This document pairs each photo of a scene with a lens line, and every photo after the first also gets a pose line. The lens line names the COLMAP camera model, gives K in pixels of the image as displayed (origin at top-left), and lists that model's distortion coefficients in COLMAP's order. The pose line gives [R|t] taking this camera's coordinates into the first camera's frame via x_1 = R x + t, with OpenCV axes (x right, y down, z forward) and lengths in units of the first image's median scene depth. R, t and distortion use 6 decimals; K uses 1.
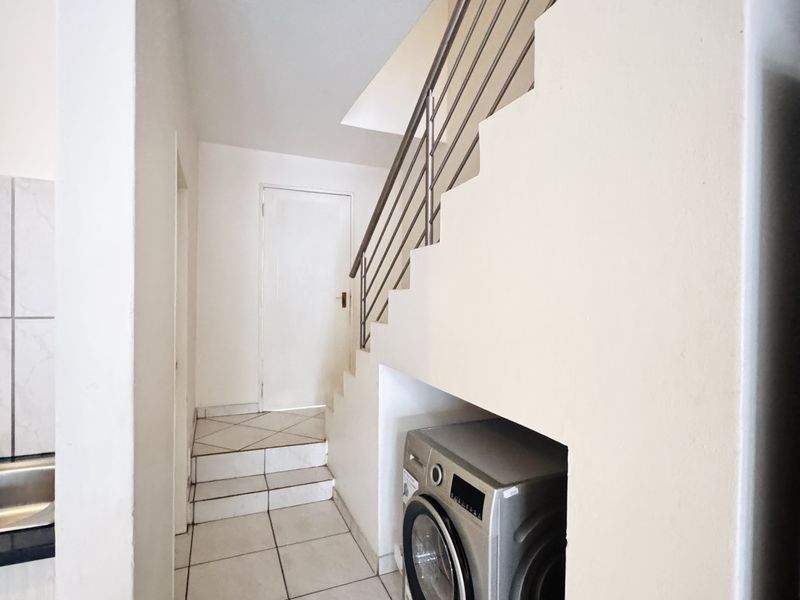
lens RADIAL K [[428.2, 0, 396.8], [0, 428.2, 296.2], [0, 0, 1]] dist [-0.002148, 0.001868]
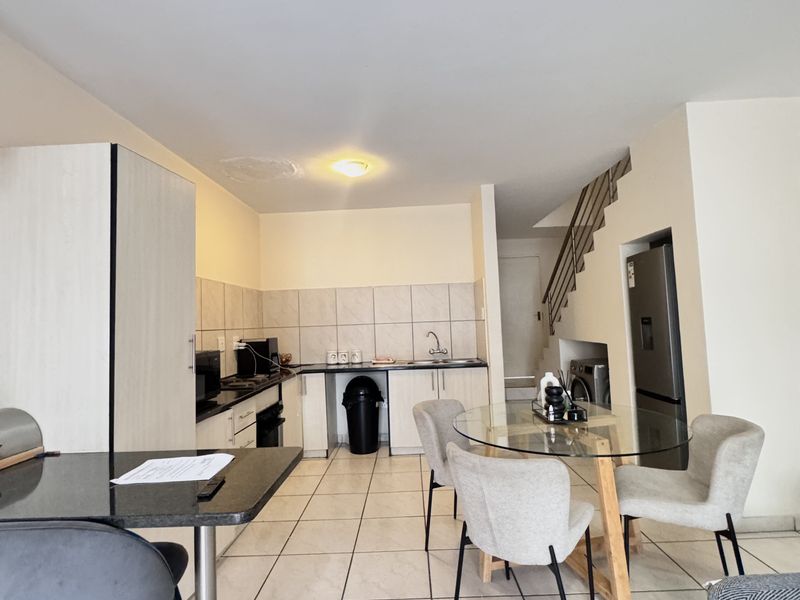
lens RADIAL K [[428.2, 0, 401.1], [0, 428.2, 296.9], [0, 0, 1]] dist [-0.002148, 0.001868]
pose [[0.914677, -0.069450, -0.398174, 0.089699], [0.045852, 0.996597, -0.068497, 0.034577], [0.401577, 0.044395, 0.914749, -1.168748]]
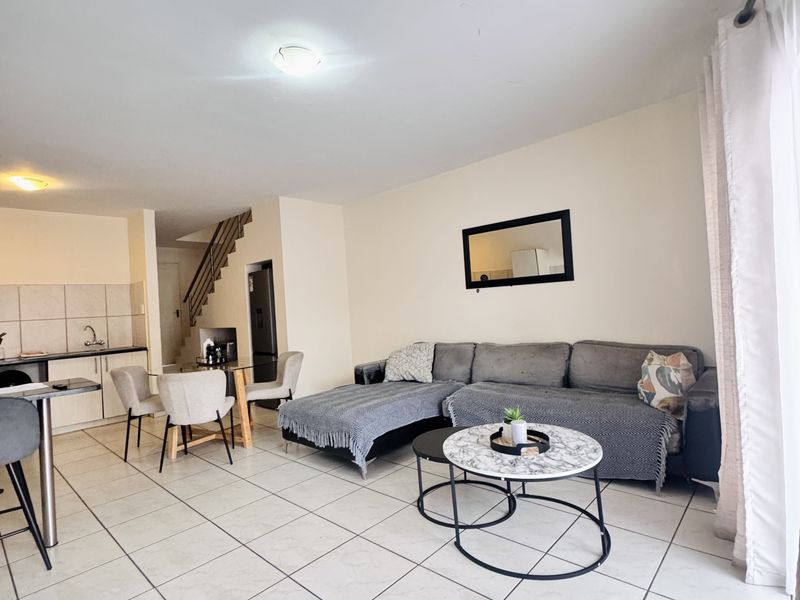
lens RADIAL K [[428.2, 0, 397.1], [0, 428.2, 300.2], [0, 0, 1]] dist [-0.002148, 0.001868]
pose [[0.911748, -0.060385, 0.406286, 0.012701], [0.072682, 0.997244, -0.014888, 0.074733], [-0.404268, 0.043104, 0.913625, -1.897621]]
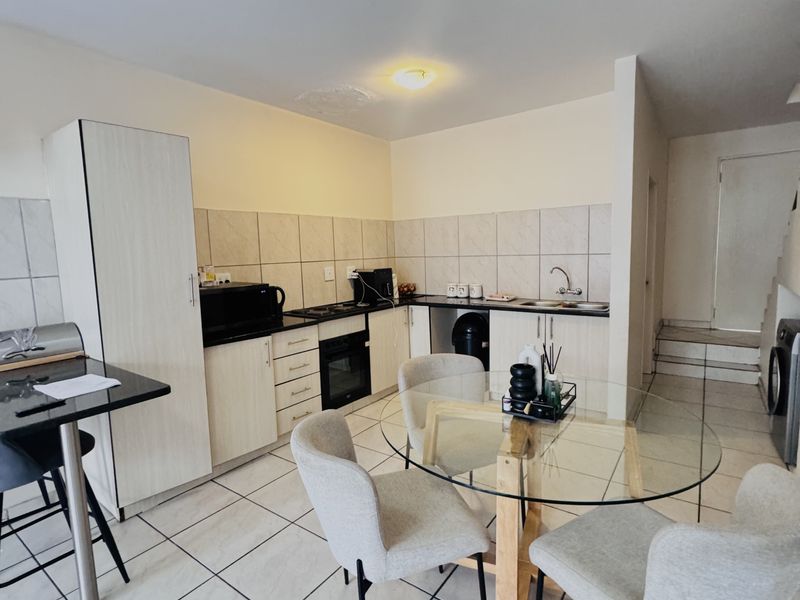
lens RADIAL K [[428.2, 0, 399.5], [0, 428.2, 298.0], [0, 0, 1]] dist [-0.002148, 0.001868]
pose [[0.521523, 0.068964, -0.850445, 0.420398], [0.030615, 0.994574, 0.099426, 0.007951], [0.852688, -0.077889, 0.516582, -0.731214]]
